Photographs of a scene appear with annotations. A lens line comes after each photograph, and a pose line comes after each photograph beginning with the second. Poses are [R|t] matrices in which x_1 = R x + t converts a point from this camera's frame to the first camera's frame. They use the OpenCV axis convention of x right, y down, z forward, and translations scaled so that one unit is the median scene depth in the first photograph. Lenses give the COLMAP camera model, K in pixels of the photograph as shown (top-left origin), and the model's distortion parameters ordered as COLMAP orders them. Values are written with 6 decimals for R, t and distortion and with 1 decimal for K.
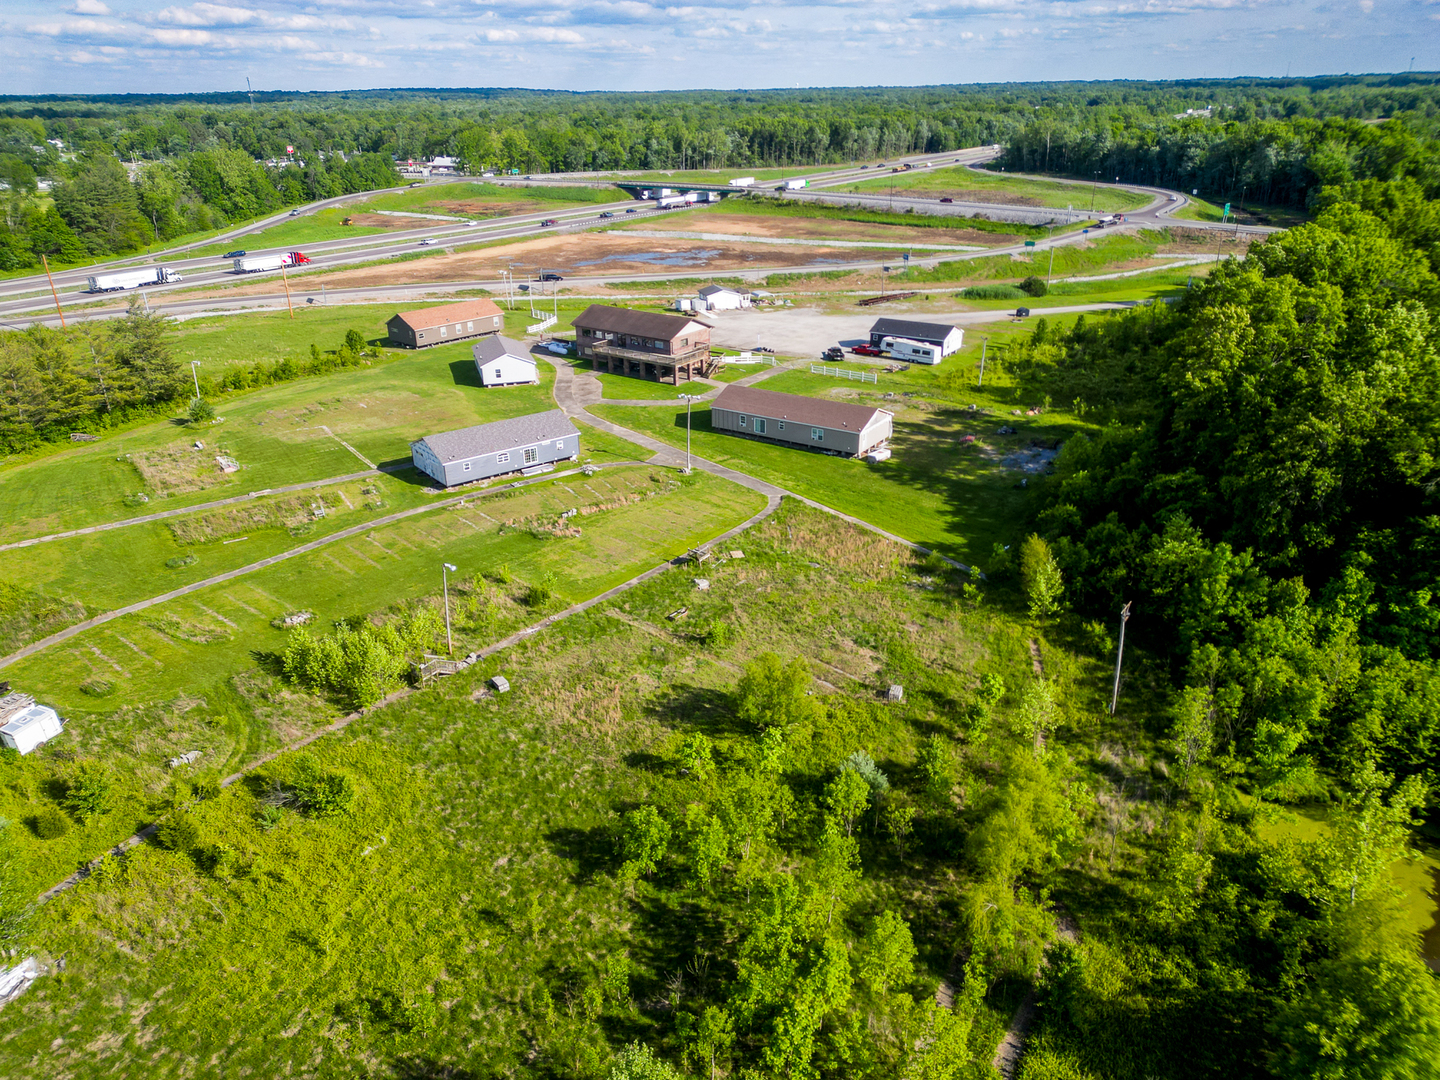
lens RADIAL K [[1003.8, 0, 720.0], [0, 1003.8, 540.0], [0, 0, 1]] dist [0.071529, -0.075186]
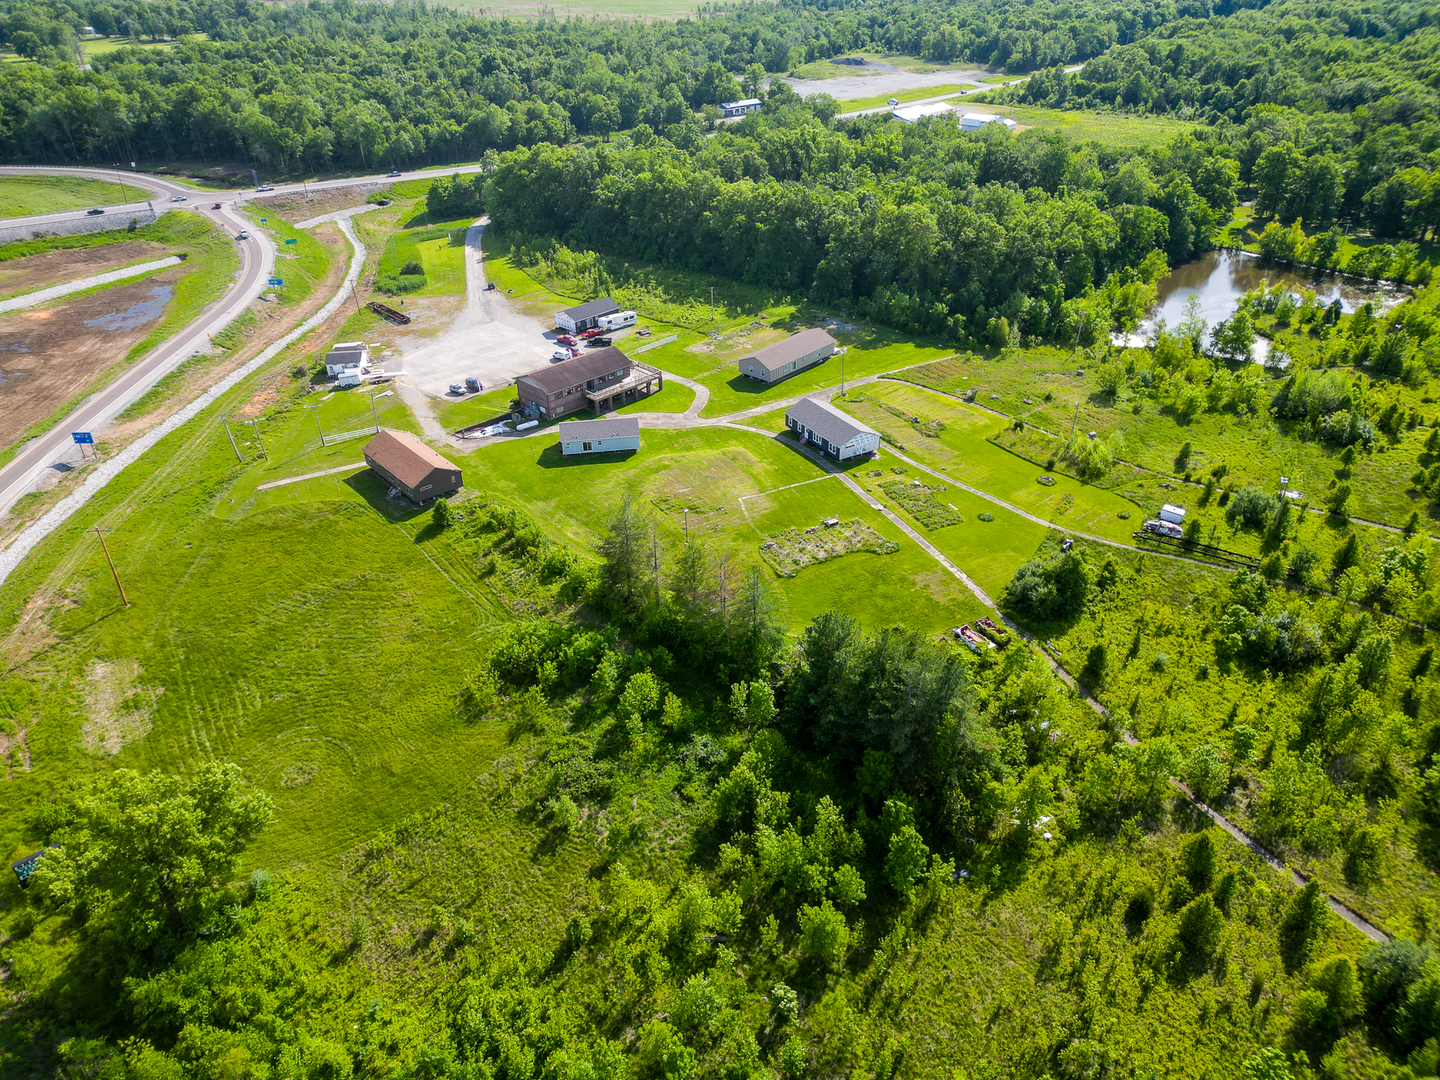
lens RADIAL K [[1003.8, 0, 720.0], [0, 1003.8, 540.0], [0, 0, 1]] dist [0.071529, -0.075186]
pose [[0.144642, -0.507495, 0.849428, -0.560778], [0.411803, 0.811453, 0.414685, -0.226486], [-0.899721, 0.289816, 0.326358, 0.239845]]
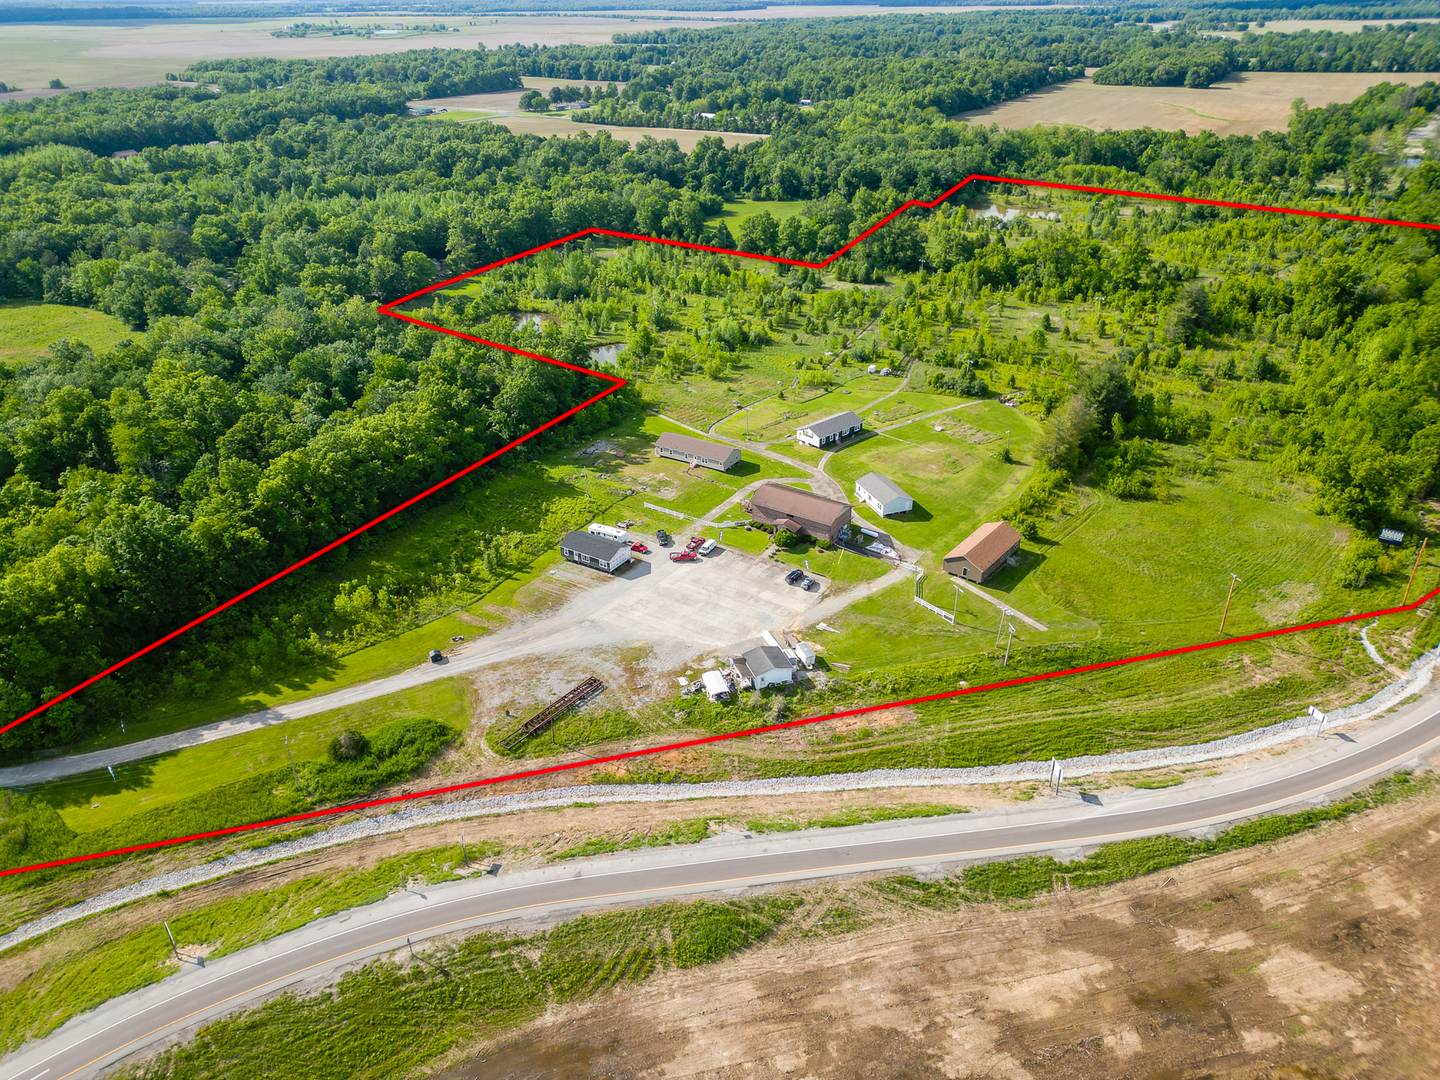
lens RADIAL K [[1003.8, 0, 720.0], [0, 1003.8, 540.0], [0, 0, 1]] dist [0.071529, -0.075186]
pose [[-0.998812, 0.041448, -0.025625, 0.034756], [0.004711, 0.605530, 0.795808, -0.614555], [0.048502, 0.794742, -0.605006, 0.891270]]
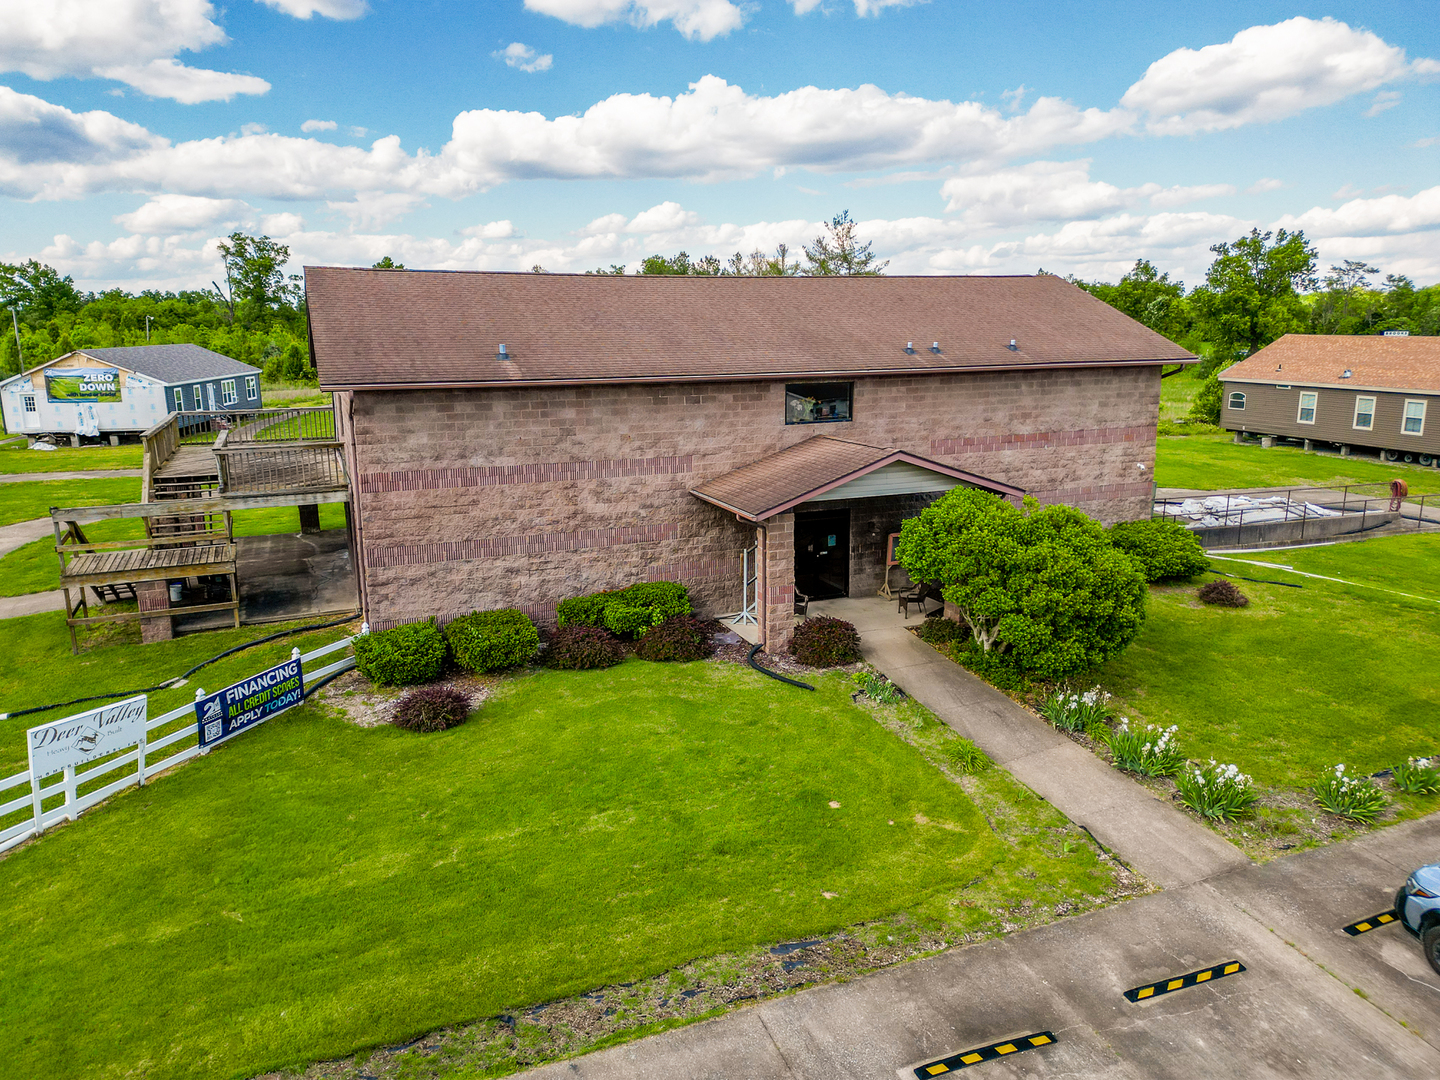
lens RADIAL K [[1010.7, 0, 725.9], [0, 1010.7, 524.4], [0, 0, 1]] dist [0.082463, -0.083371]
pose [[-0.511653, 0.185484, -0.838932, 0.032935], [-0.335277, 0.855906, 0.393718, -0.121569], [0.791076, 0.482721, -0.375738, 0.509719]]
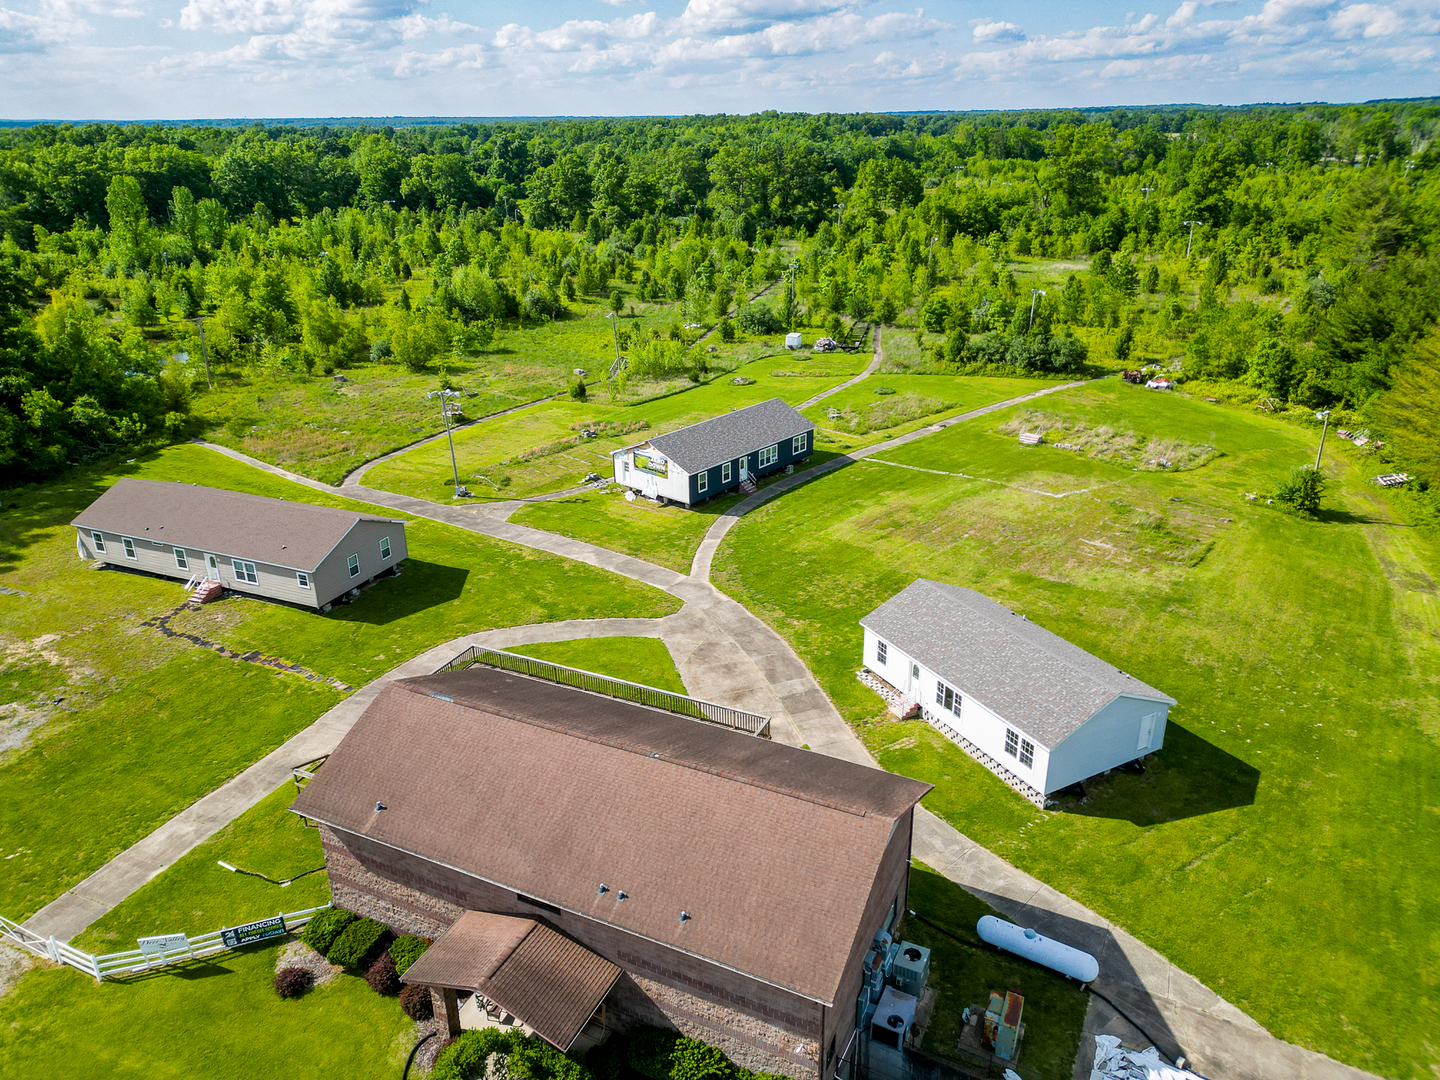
lens RADIAL K [[1003.8, 0, 720.0], [0, 1003.8, 540.0], [0, 0, 1]] dist [0.071529, -0.075186]
pose [[-0.981651, 0.094392, -0.165685, -0.032765], [-0.055747, 0.688867, 0.722741, -0.200926], [0.182356, 0.718716, -0.670965, 0.530226]]
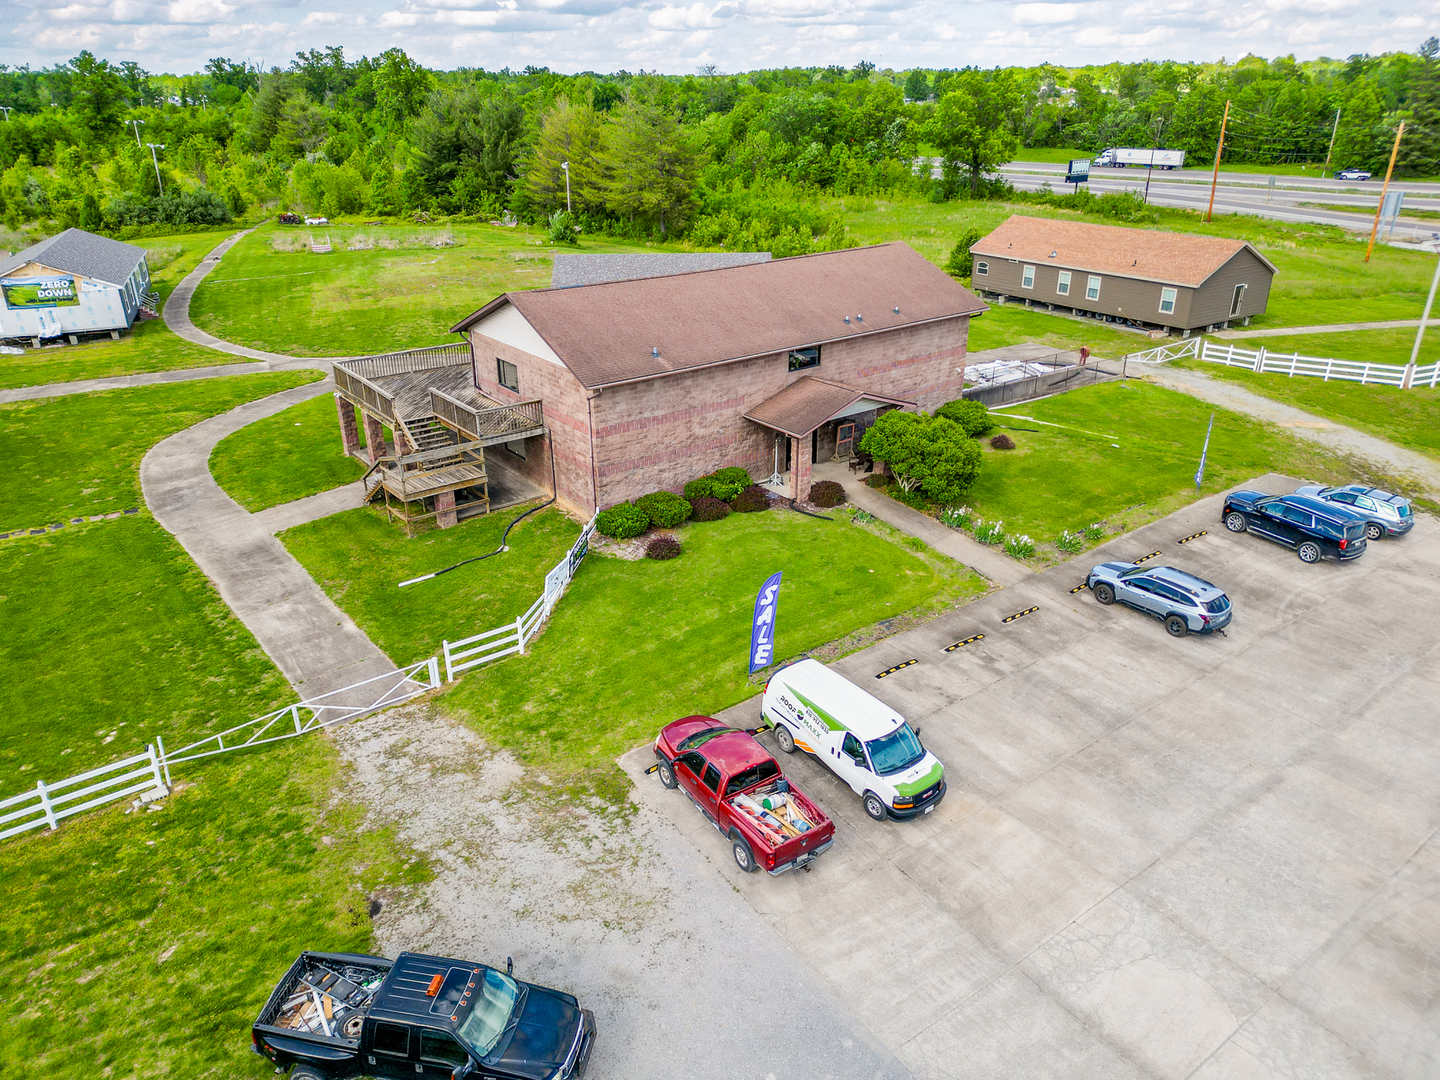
lens RADIAL K [[1010.7, 0, 725.9], [0, 1010.7, 524.4], [0, 0, 1]] dist [0.082463, -0.083371]
pose [[-0.271751, 0.392728, -0.878588, 0.087344], [-0.381412, 0.794231, 0.472993, -0.141577], [0.883559, 0.463640, -0.066042, 0.494214]]
